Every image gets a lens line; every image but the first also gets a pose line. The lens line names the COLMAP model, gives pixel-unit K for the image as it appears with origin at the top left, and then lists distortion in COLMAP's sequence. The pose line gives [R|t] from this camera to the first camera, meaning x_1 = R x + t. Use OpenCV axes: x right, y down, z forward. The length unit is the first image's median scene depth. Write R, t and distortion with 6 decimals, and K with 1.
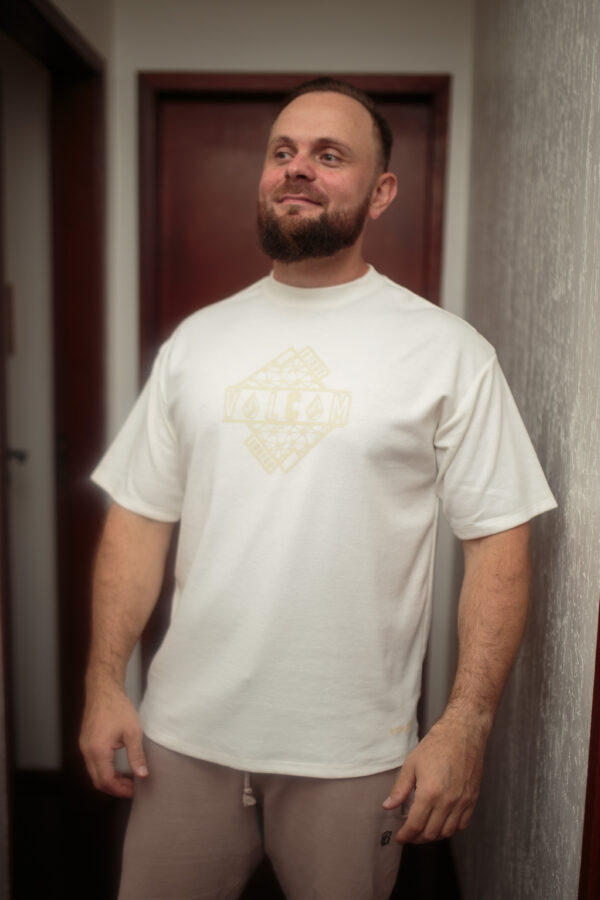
lens RADIAL K [[891.1, 0, 300.0], [0, 891.1, 450.0], [0, 0, 1]] dist [-0.005028, 0.026281]
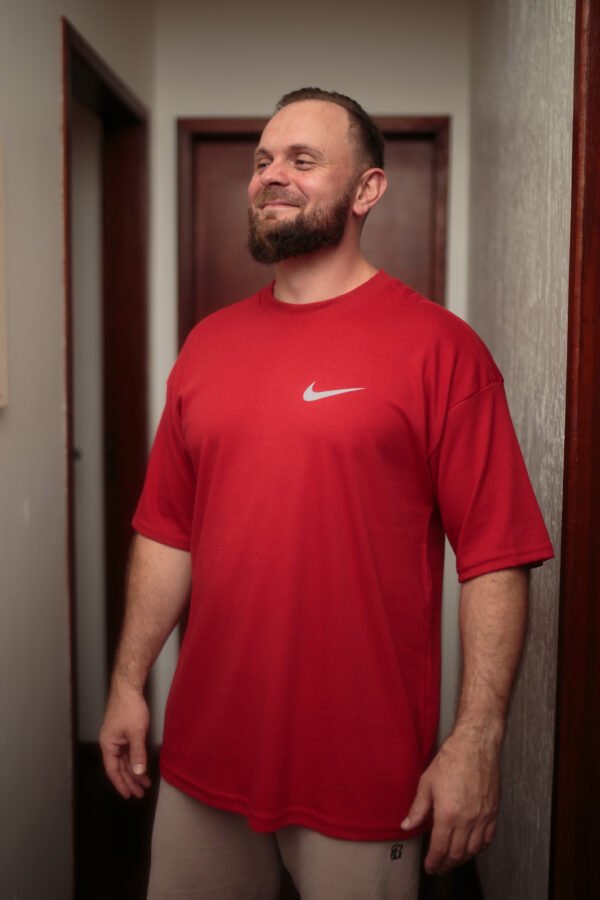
lens RADIAL K [[945.7, 0, 297.2], [0, 945.7, 432.2], [0, 0, 1]] dist [-0.008718, 0.039696]
pose [[0.999727, -0.011713, -0.020233, -0.009943], [0.010679, 0.998667, -0.050500, 0.059337], [0.020797, 0.050270, 0.998519, -0.268342]]
